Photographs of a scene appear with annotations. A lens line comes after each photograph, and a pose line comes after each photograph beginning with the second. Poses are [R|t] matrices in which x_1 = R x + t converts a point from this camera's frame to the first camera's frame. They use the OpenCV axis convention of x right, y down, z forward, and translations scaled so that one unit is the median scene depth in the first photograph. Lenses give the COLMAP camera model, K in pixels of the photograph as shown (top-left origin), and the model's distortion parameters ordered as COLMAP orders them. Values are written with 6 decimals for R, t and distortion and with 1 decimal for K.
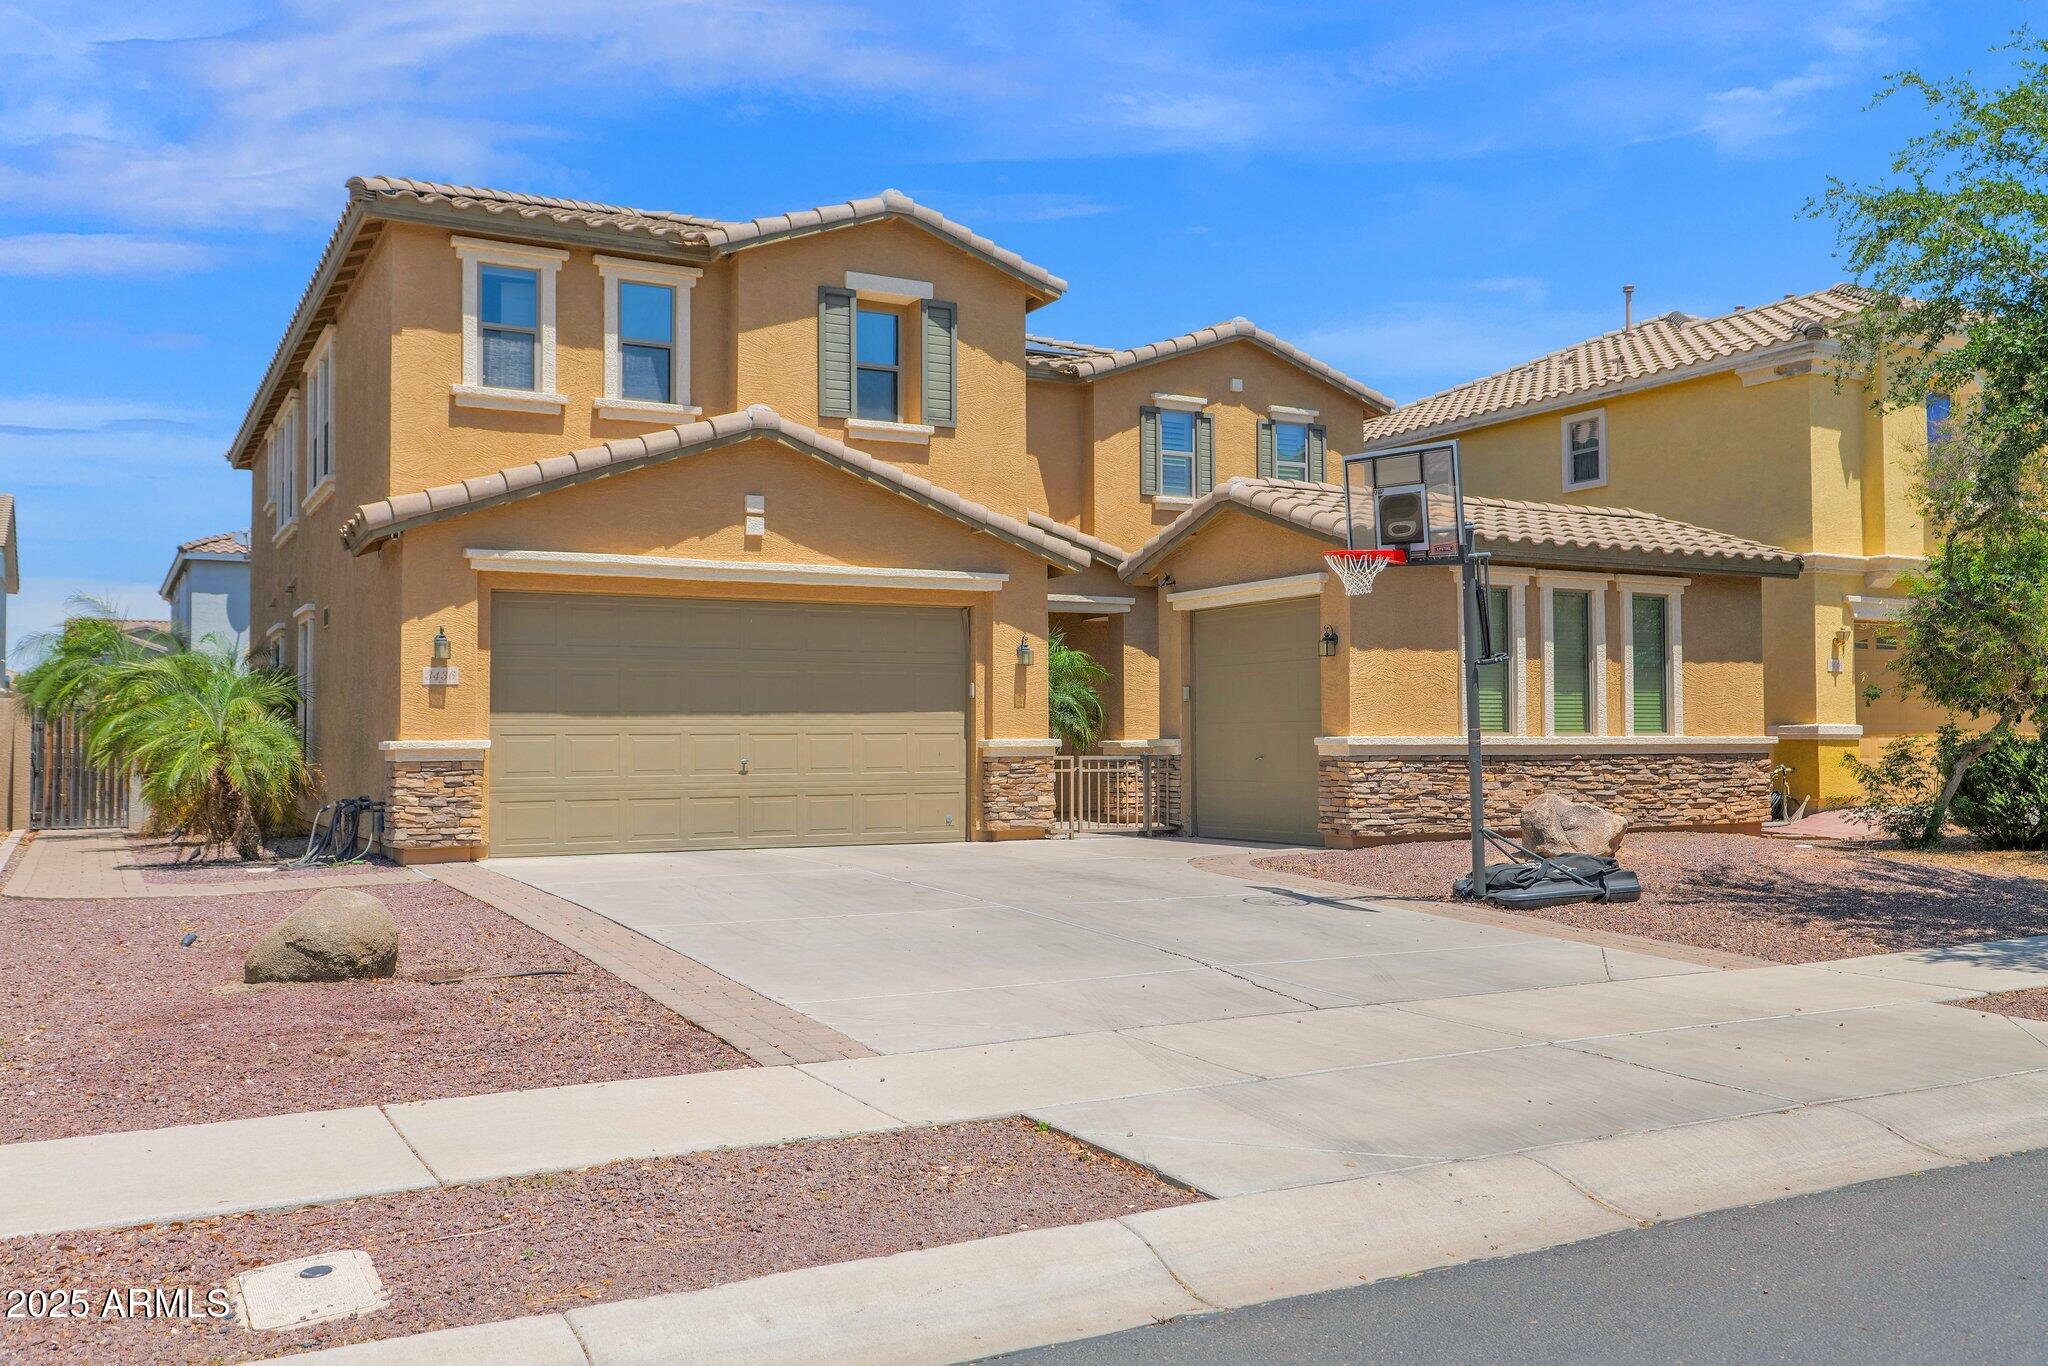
lens RADIAL K [[1736.6, 0, 1025.2], [0, 1736.6, 688.4], [0, 0, 1]] dist [-0.005167, 0.002095]
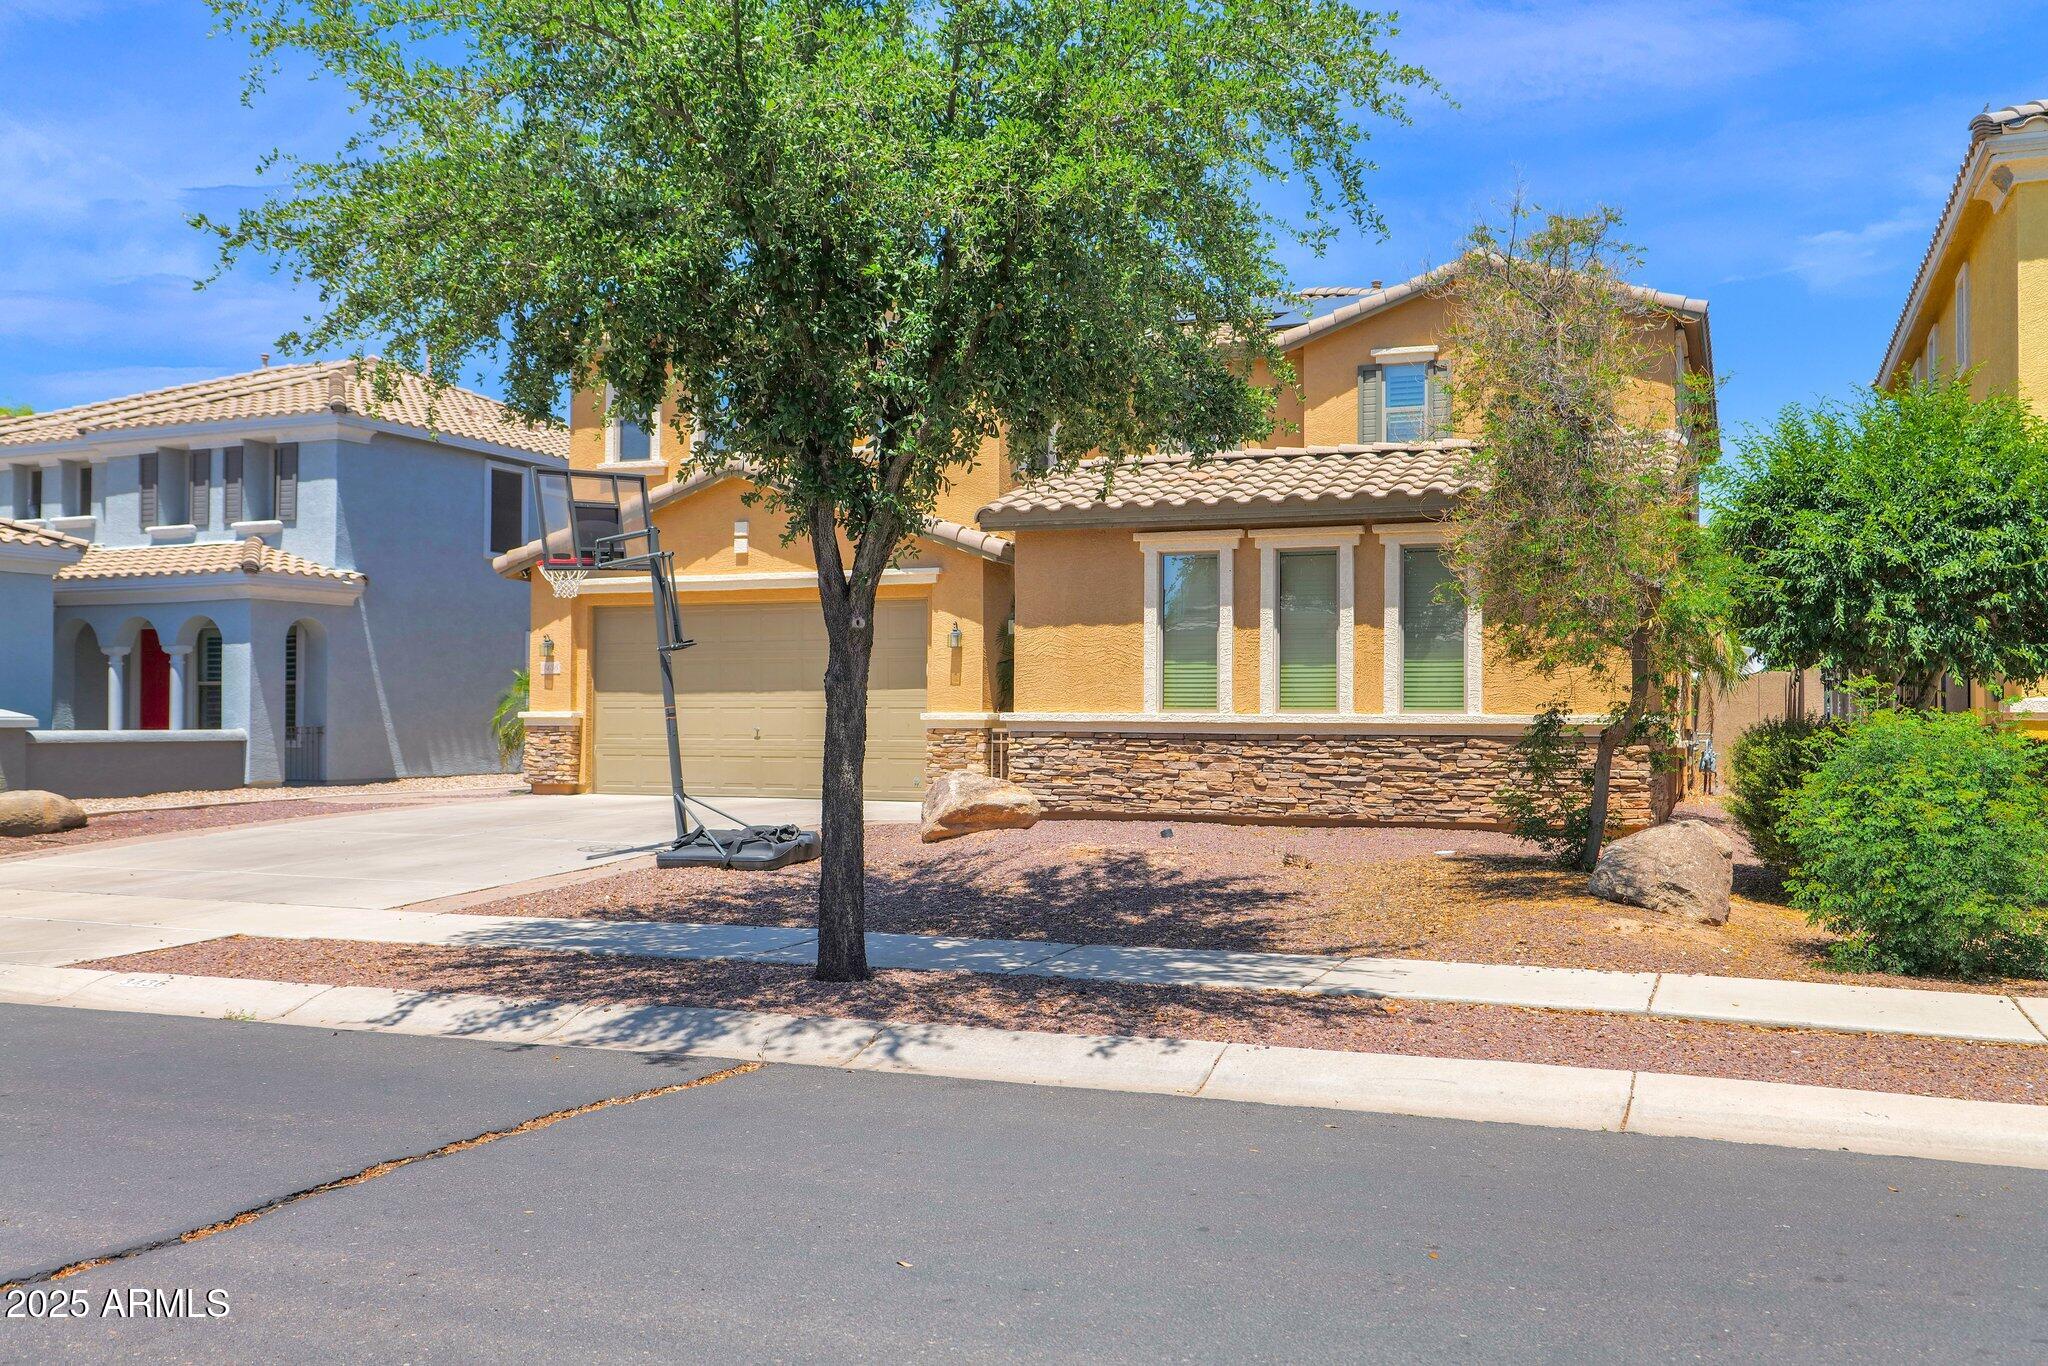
lens RADIAL K [[1736.6, 0, 1036.8], [0, 1736.6, 679.5], [0, 0, 1]] dist [-0.005167, 0.002095]
pose [[0.635739, -0.008697, -0.771855, 0.934171], [0.019326, 0.999802, 0.004653, 0.003404], [0.771662, -0.017875, 0.635781, 0.337829]]
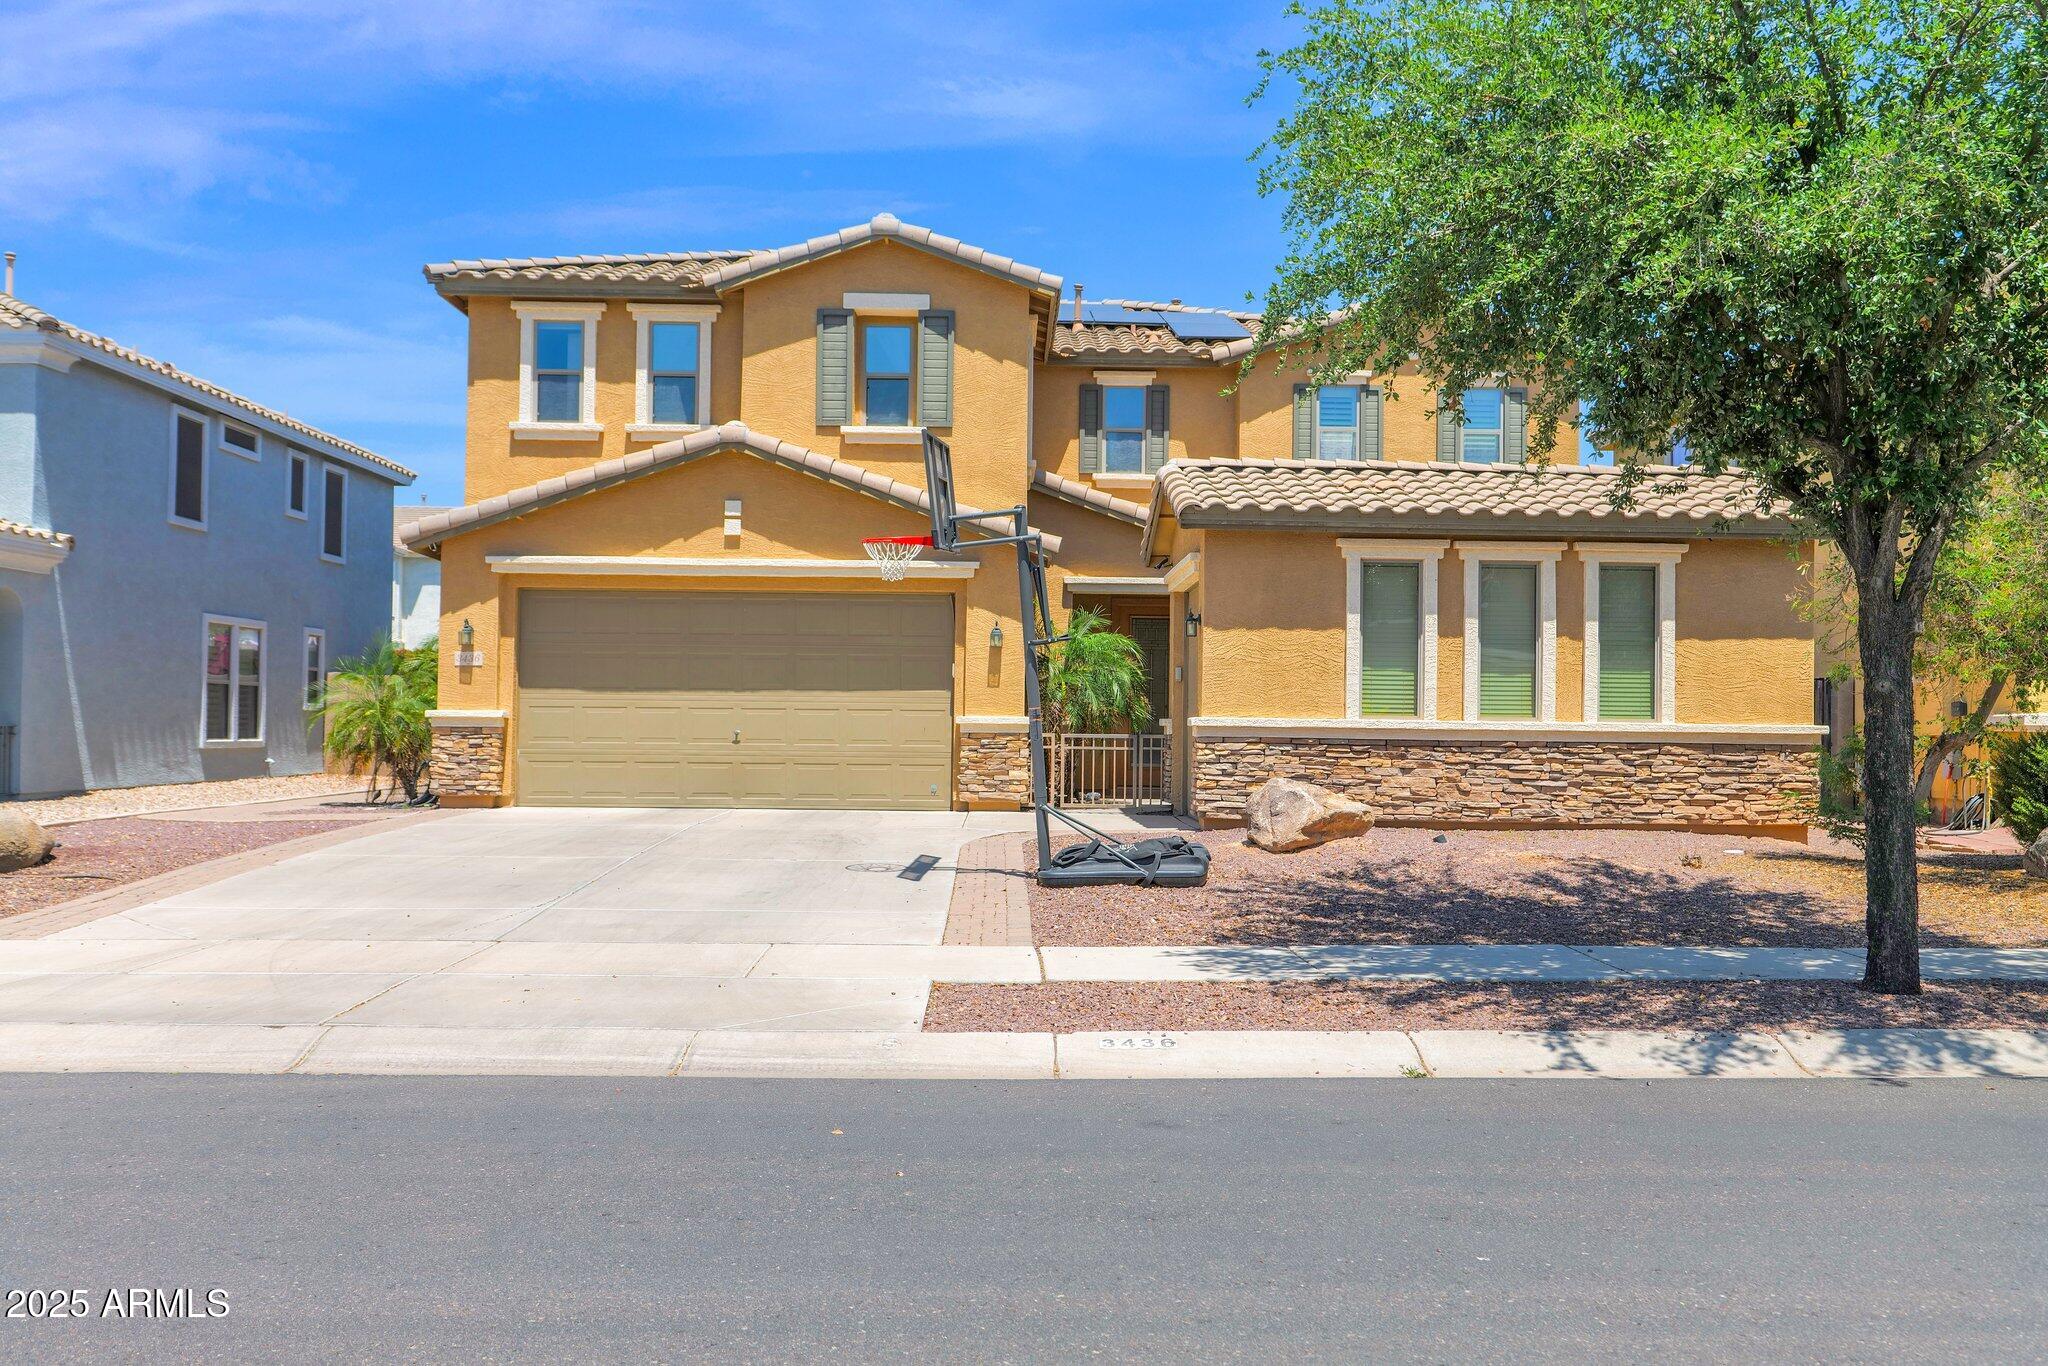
lens RADIAL K [[1736.6, 0, 1030.6], [0, 1736.6, 684.9], [0, 0, 1]] dist [-0.005167, 0.002095]
pose [[0.886583, 0.004527, -0.462546, 0.528663], [-0.000542, 0.999962, 0.008750, 0.000511], [0.462568, -0.007507, 0.886552, 0.070333]]
